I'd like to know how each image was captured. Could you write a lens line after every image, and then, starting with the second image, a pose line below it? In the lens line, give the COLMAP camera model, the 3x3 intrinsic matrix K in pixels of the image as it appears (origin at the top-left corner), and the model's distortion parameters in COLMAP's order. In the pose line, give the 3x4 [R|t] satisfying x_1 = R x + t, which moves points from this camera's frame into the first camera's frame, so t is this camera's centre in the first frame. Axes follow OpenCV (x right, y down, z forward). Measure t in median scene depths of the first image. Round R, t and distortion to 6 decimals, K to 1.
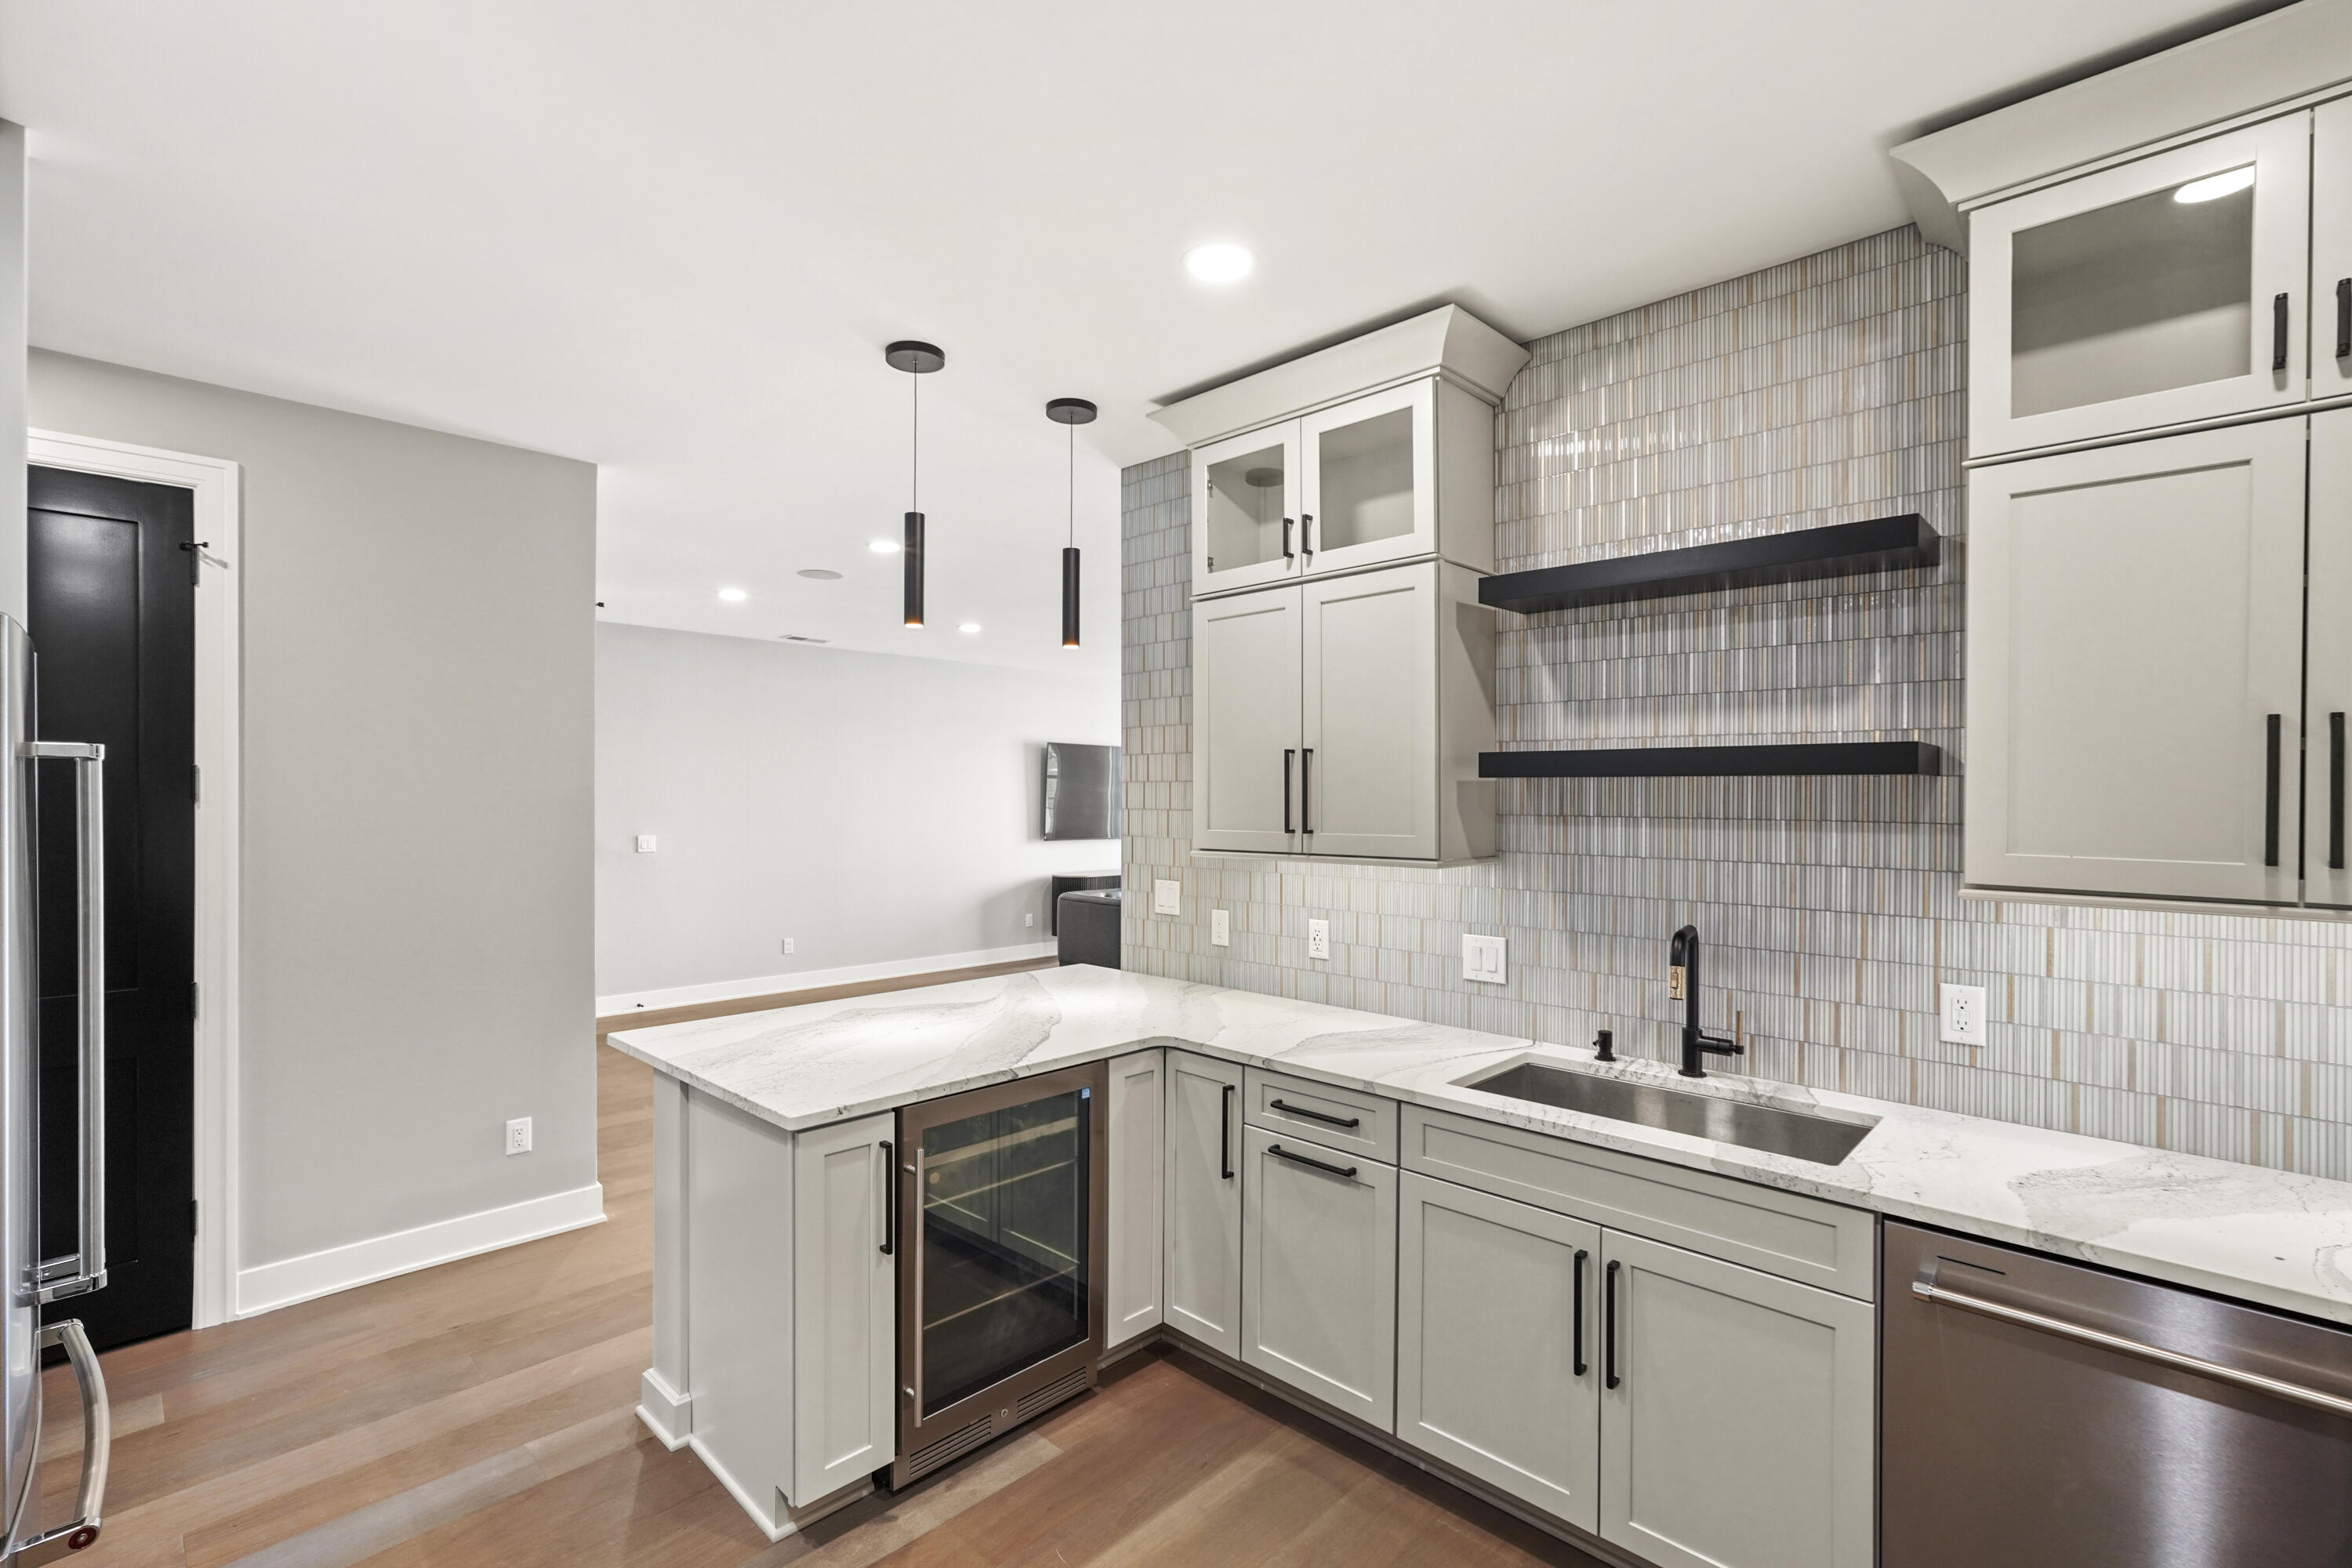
lens RADIAL K [[1071.5, 0, 1177.9], [0, 1071.5, 795.7], [0, 0, 1]] dist [0.009167, 0.003256]
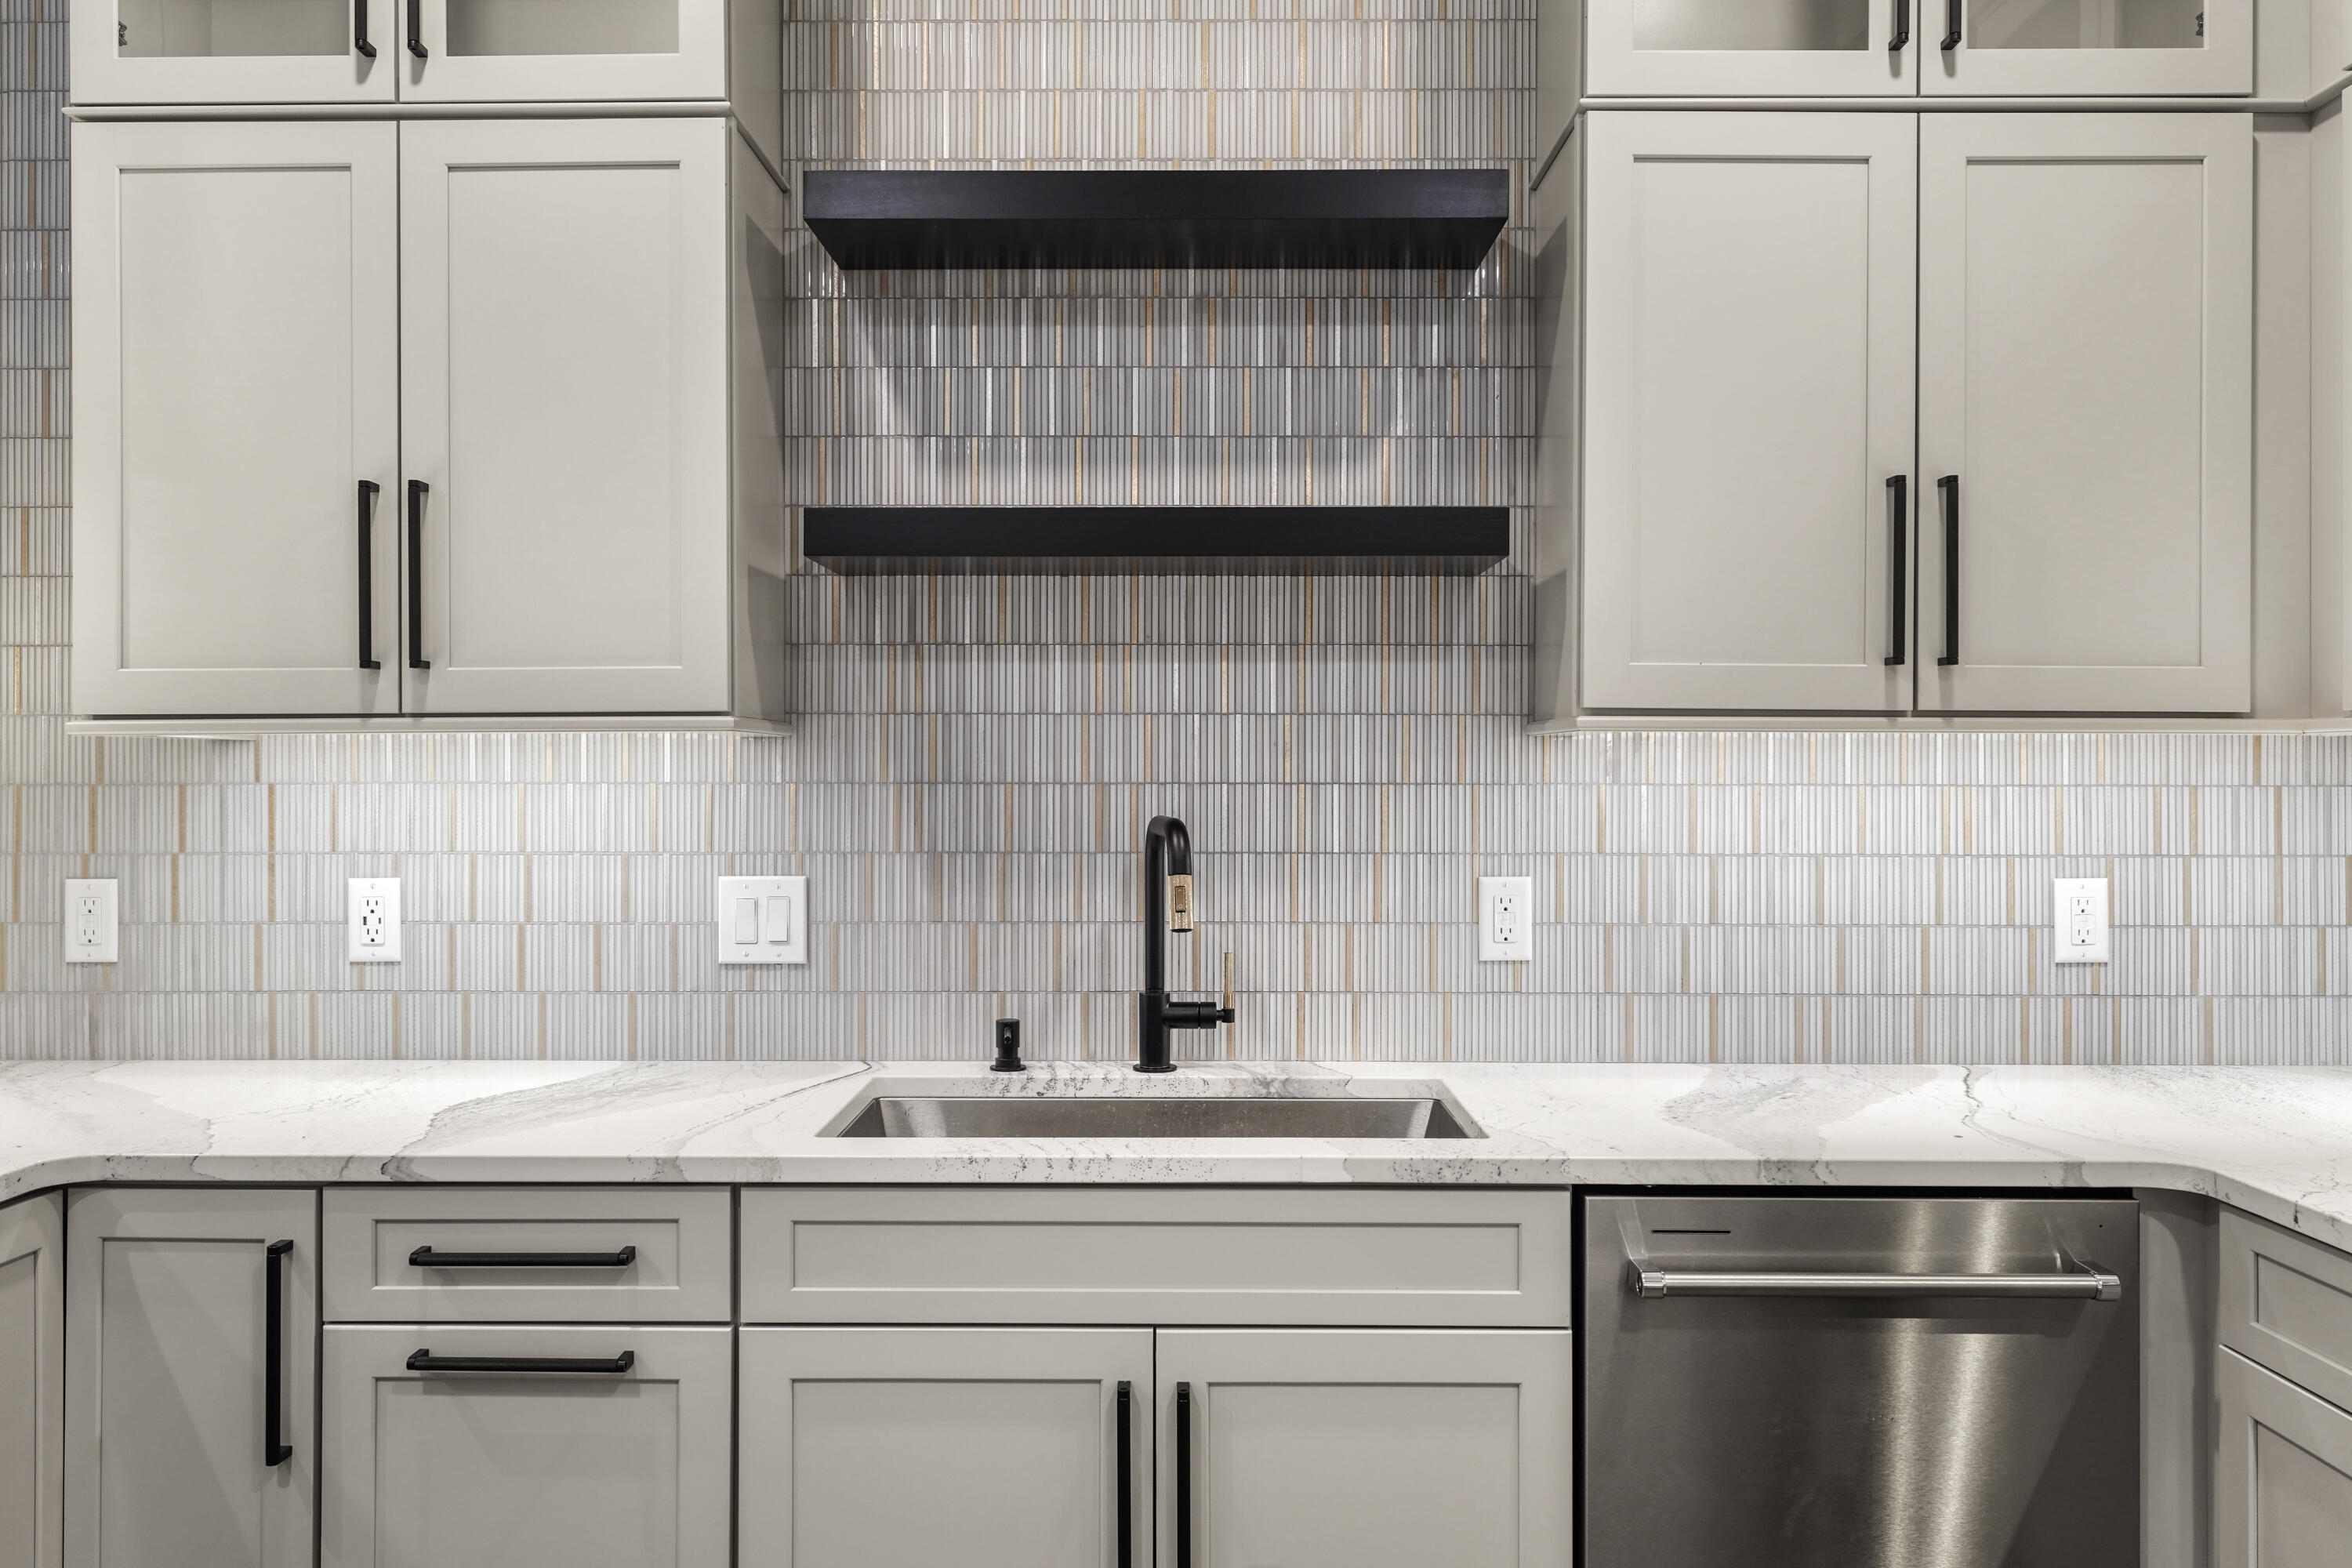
lens RADIAL K [[1820.2, 0, 1161.2], [0, 1820.2, 764.1], [0, 0, 1]] dist [0.011162, -0.002799]
pose [[0.730557, 0.001417, 0.682850, -0.207084], [0.004187, 0.999970, -0.006555, 0.096463], [-0.682839, 0.007648, 0.730529, 0.257783]]
